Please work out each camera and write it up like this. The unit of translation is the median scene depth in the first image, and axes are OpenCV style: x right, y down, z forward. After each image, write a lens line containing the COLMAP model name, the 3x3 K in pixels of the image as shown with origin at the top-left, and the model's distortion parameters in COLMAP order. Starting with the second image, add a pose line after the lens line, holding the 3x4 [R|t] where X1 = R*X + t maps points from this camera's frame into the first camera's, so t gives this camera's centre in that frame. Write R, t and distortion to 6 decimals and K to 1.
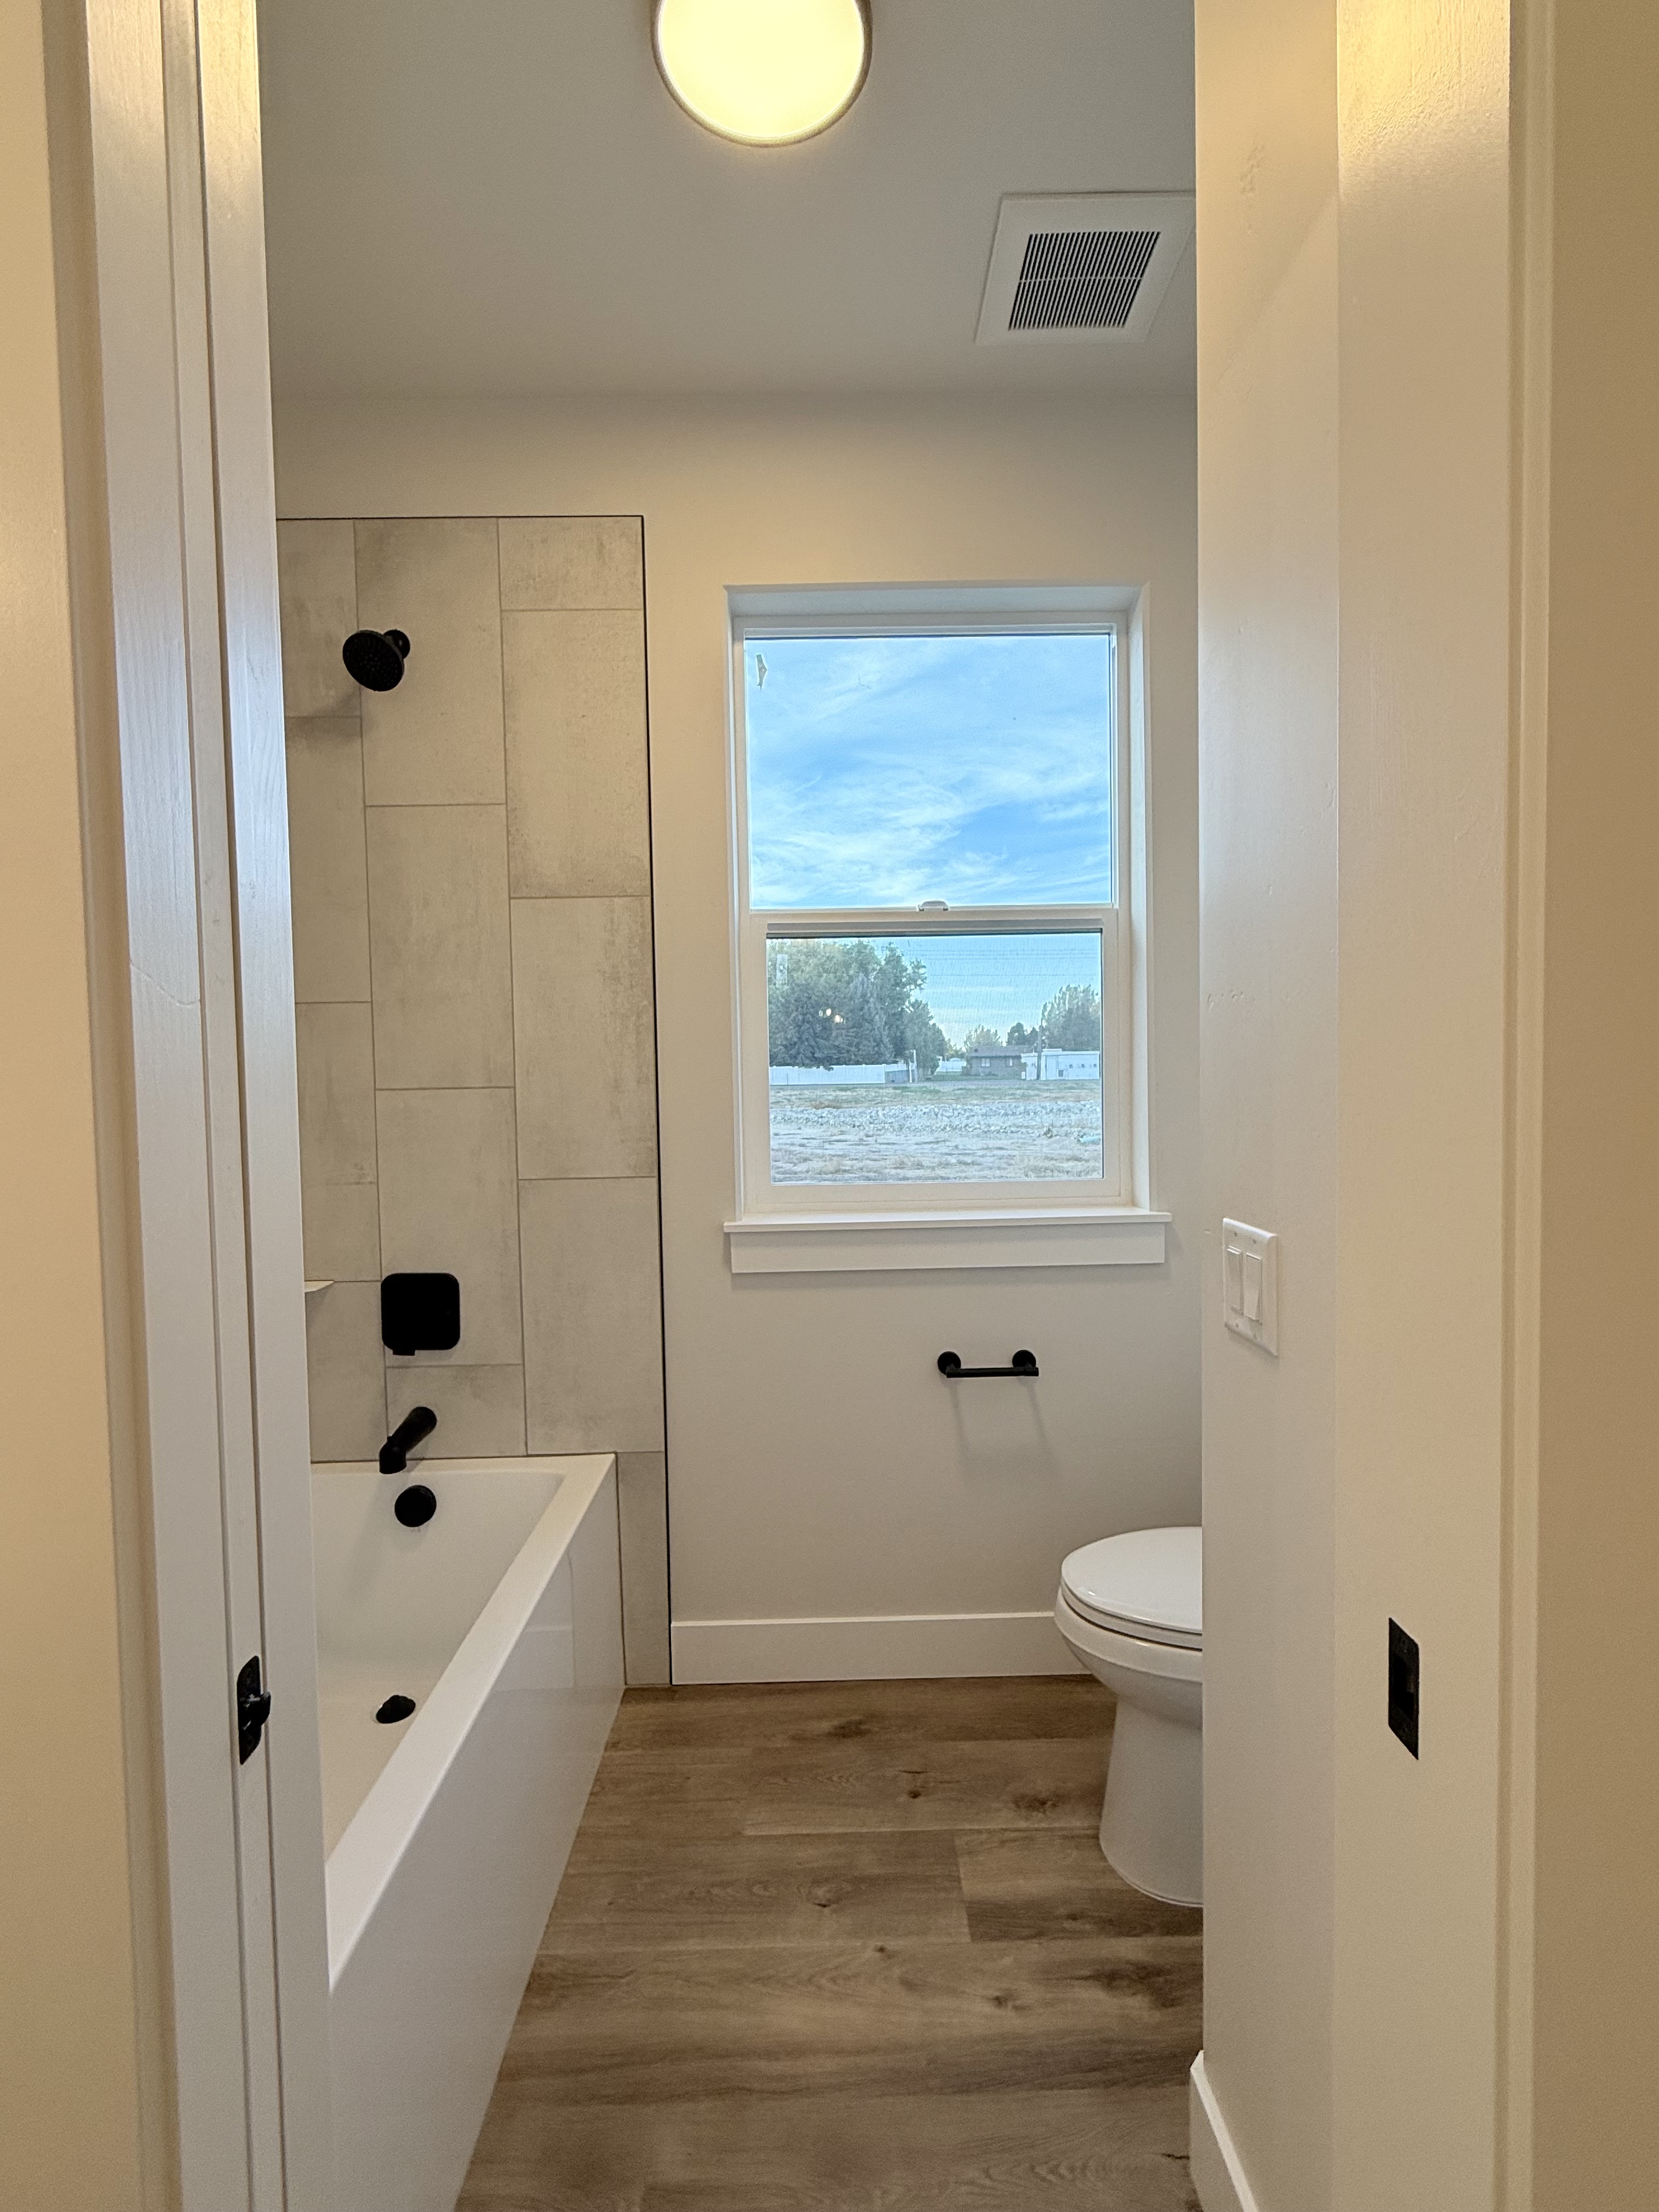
lens RADIAL K [[1052.4, 0, 820.4], [0, 1052.4, 1113.1], [0, 0, 1]] dist [0.001242, -0.000832]
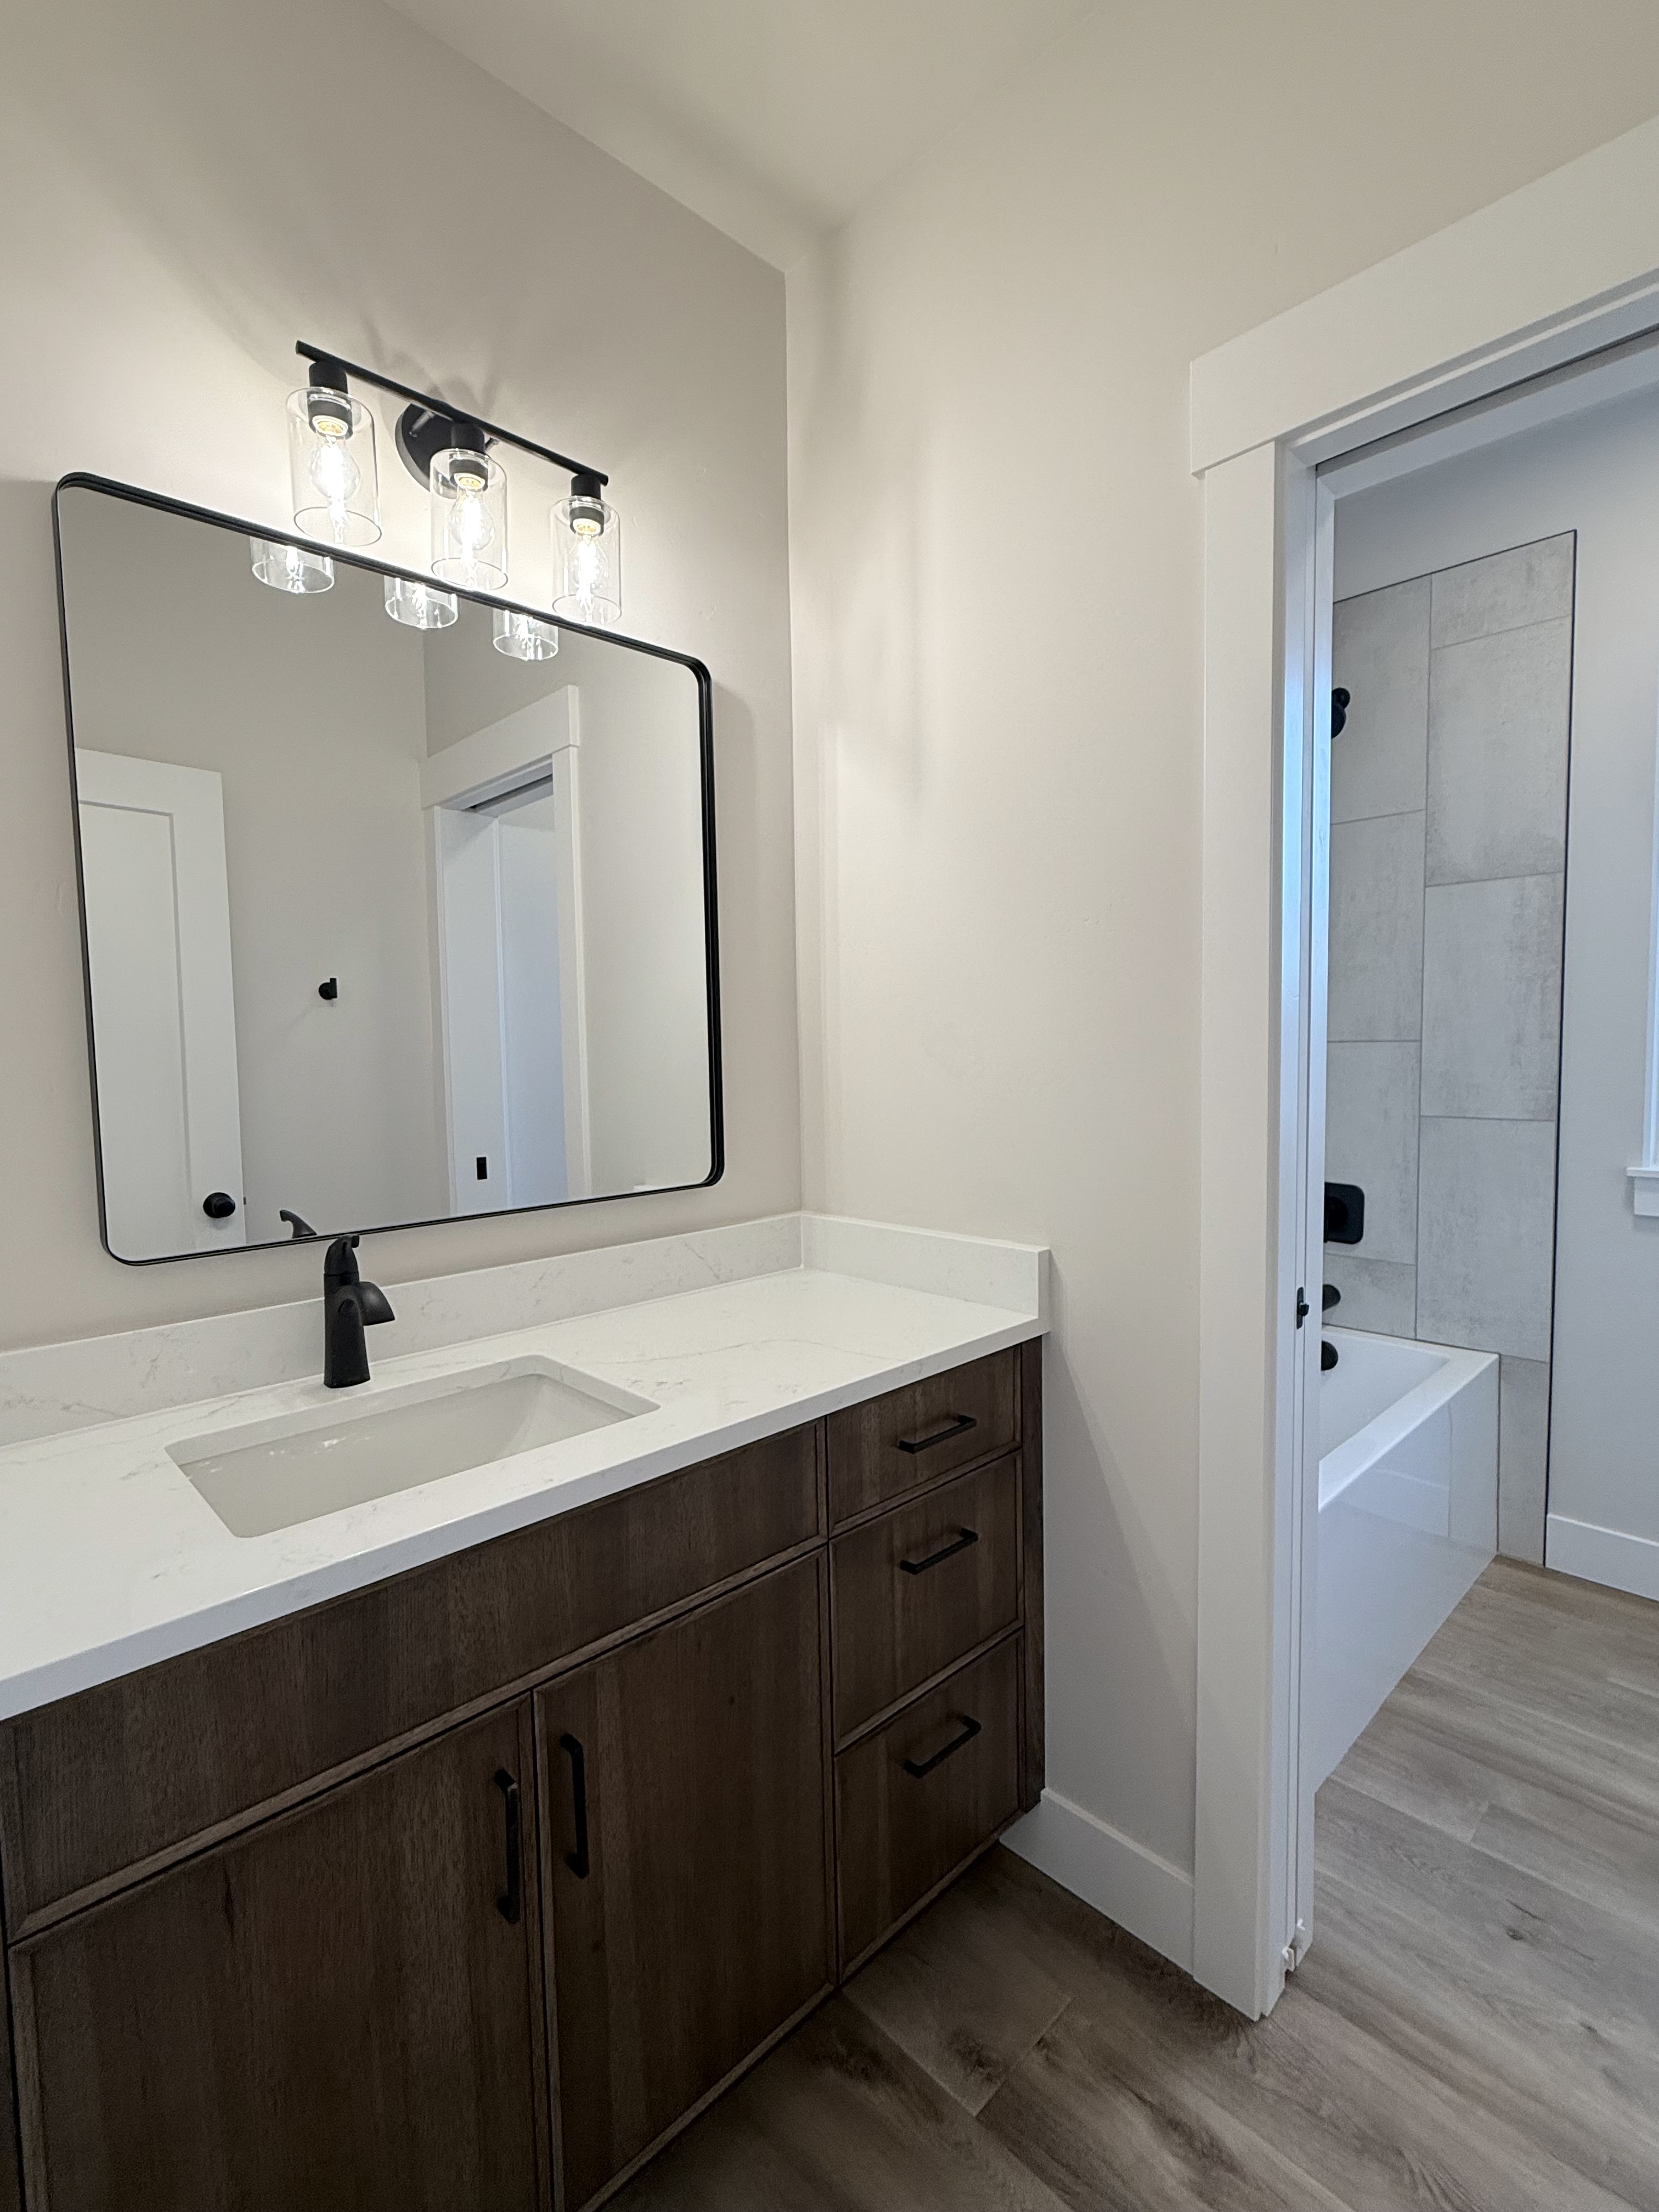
lens RADIAL K [[1052.4, 0, 816.0], [0, 1052.4, 1112.1], [0, 0, 1]] dist [0.001242, -0.000832]
pose [[0.704990, 0.054088, -0.707151, 0.085573], [-0.026189, 0.998393, 0.050255, 0.015064], [0.708733, -0.016909, 0.705274, -0.369825]]
